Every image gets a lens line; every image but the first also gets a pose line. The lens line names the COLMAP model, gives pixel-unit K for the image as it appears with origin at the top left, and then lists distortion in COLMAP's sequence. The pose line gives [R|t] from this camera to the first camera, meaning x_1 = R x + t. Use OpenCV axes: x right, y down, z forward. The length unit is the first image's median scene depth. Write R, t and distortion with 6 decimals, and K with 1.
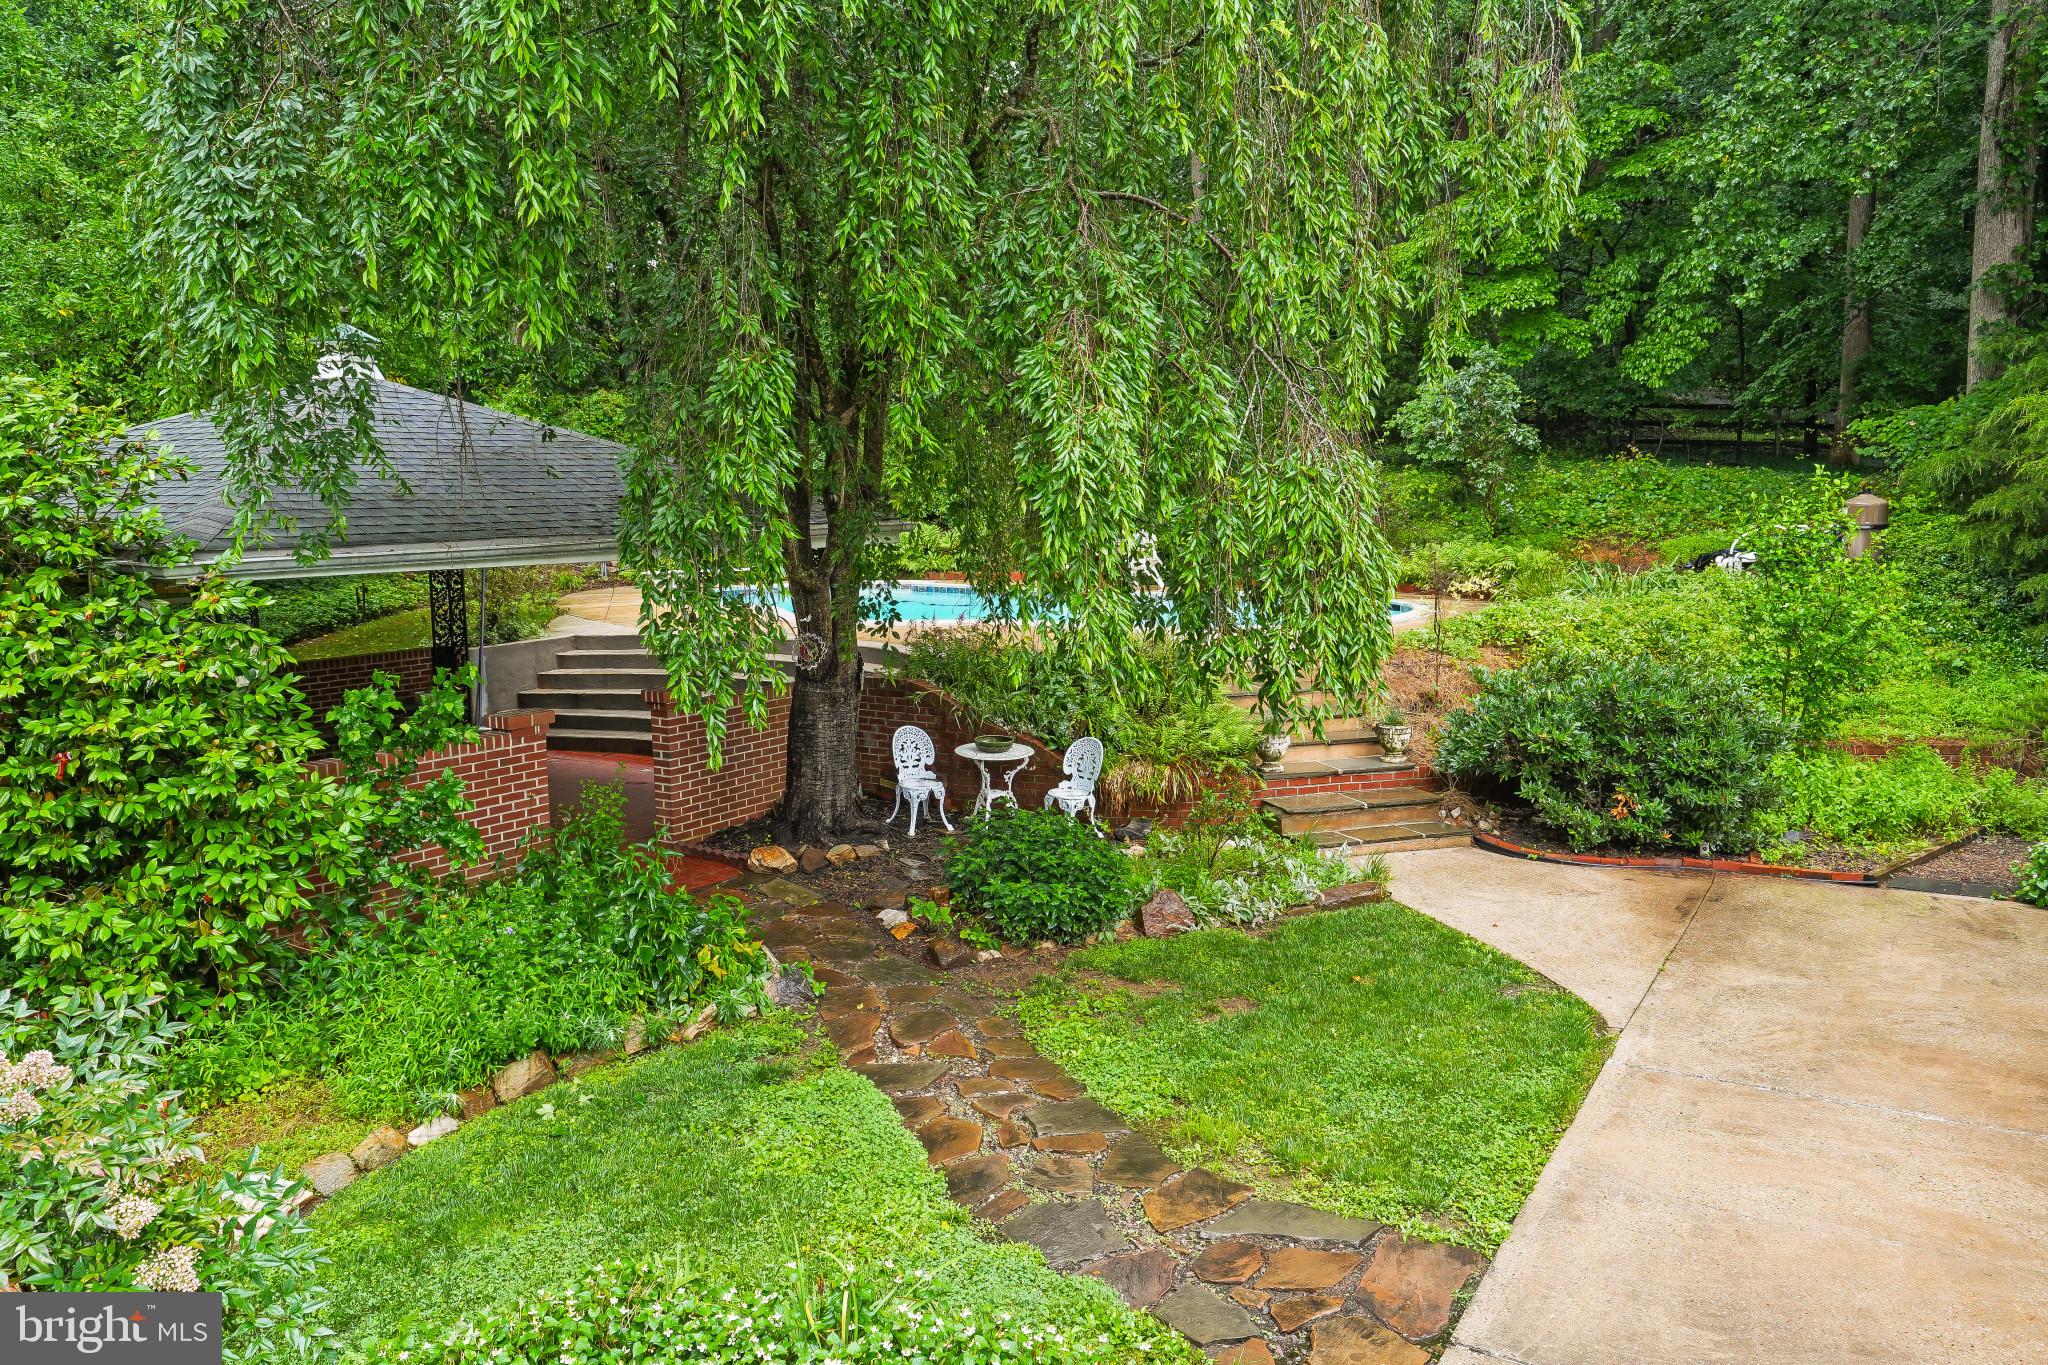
lens RADIAL K [[983.0, 0, 1034.8], [0, 983.0, 662.0], [0, 0, 1]] dist [0.015962, 0.001756]
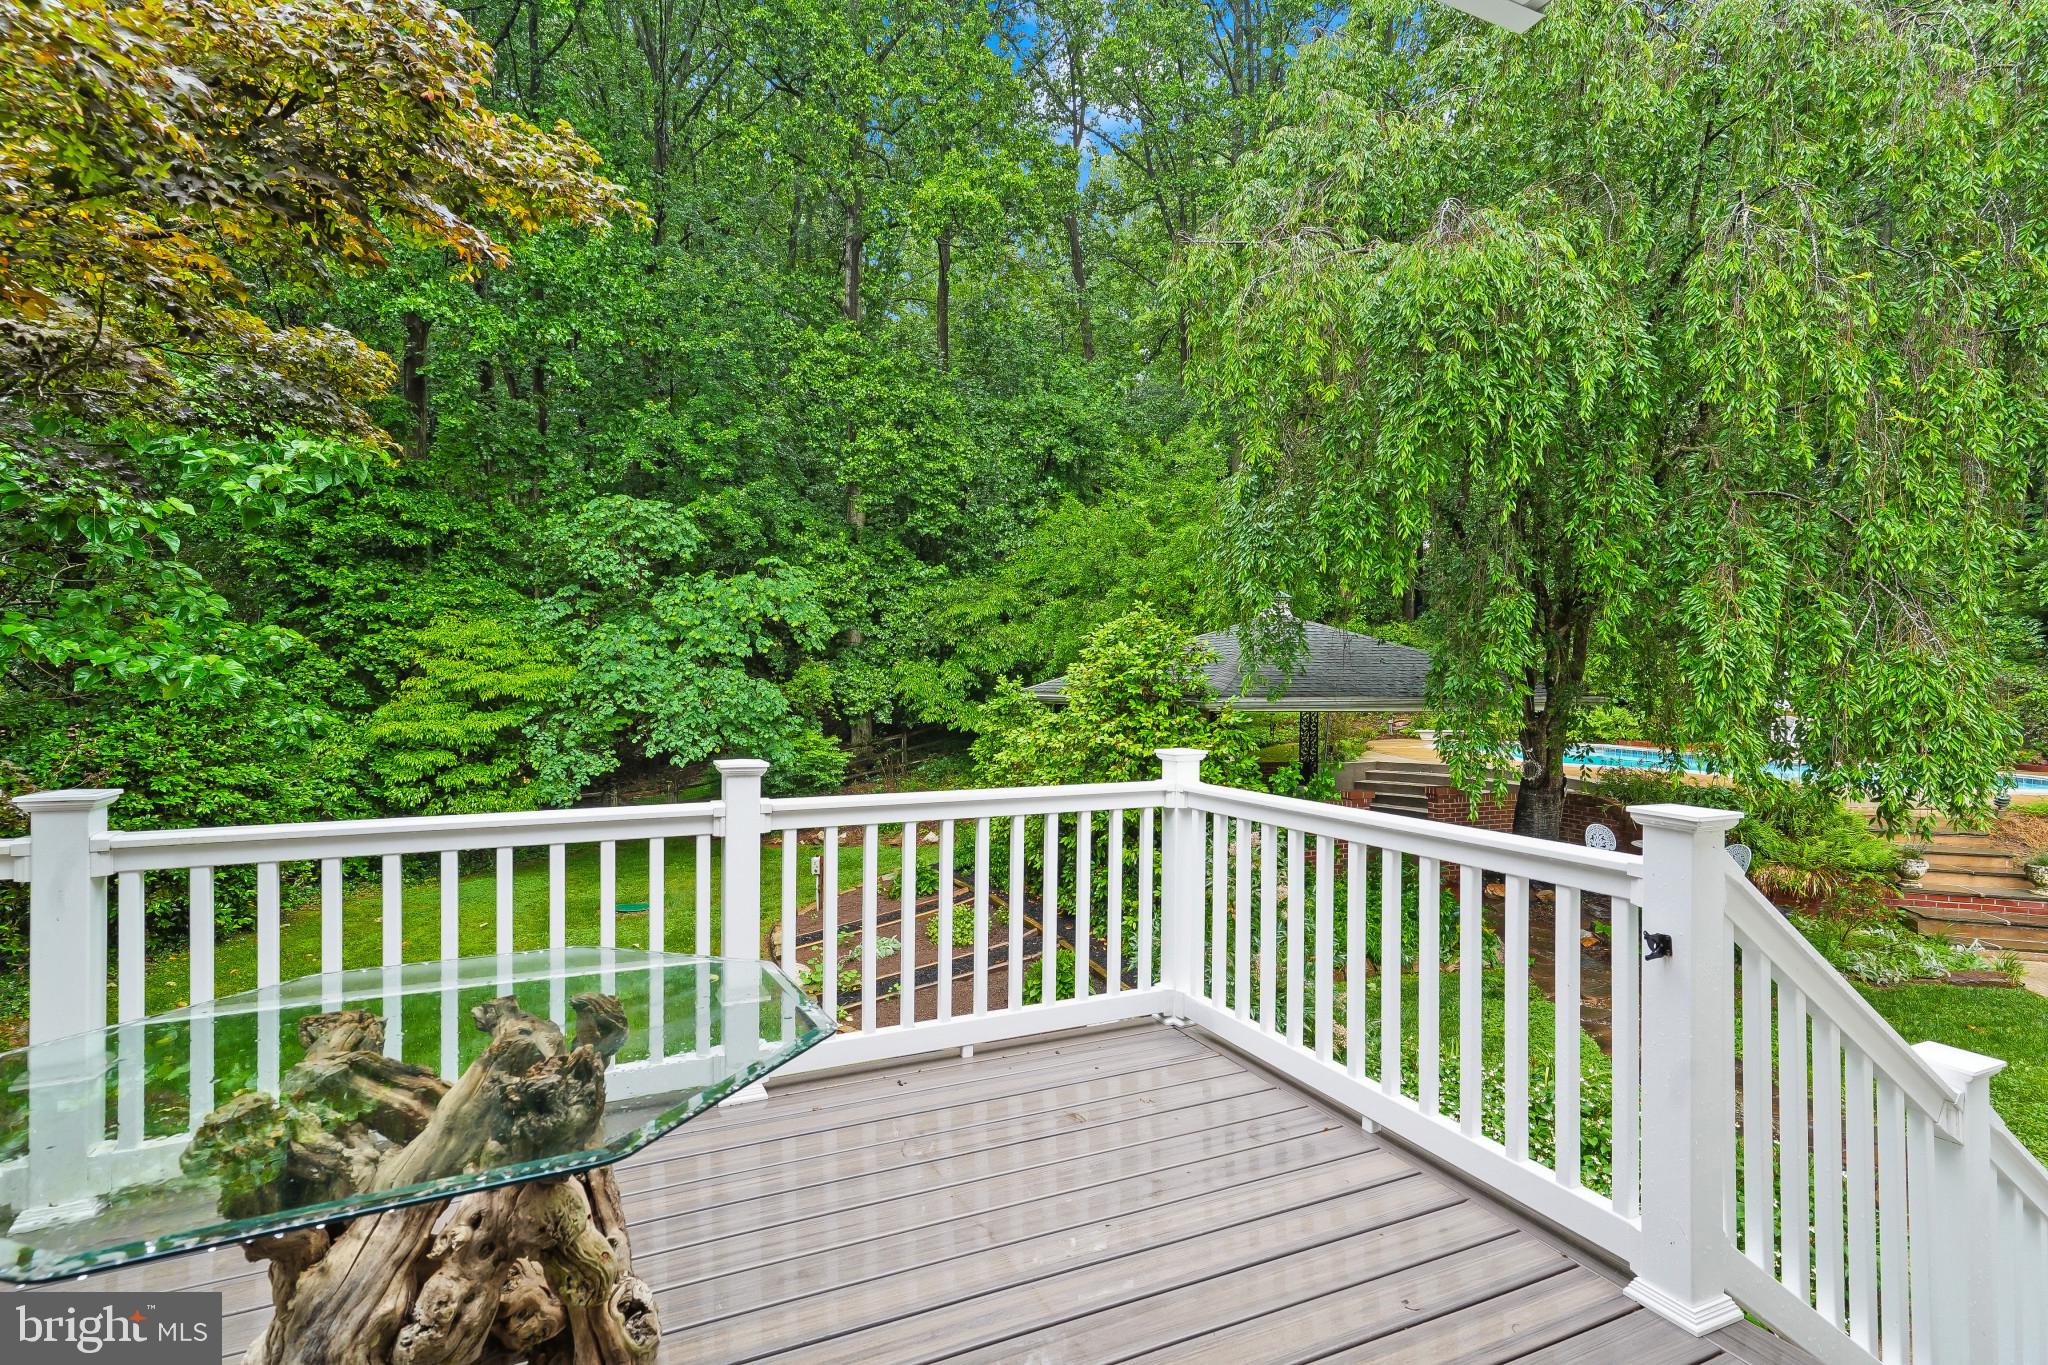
lens RADIAL K [[1201.2, 0, 1024.0], [0, 1201.2, 682.5], [0, 0, 1]] dist [0.068354, 0.002763]
pose [[0.838020, 0.008744, -0.545570, 0.176886], [-0.141909, 0.968956, -0.202450, 0.401789], [0.526863, 0.247079, 0.813245, -1.190876]]
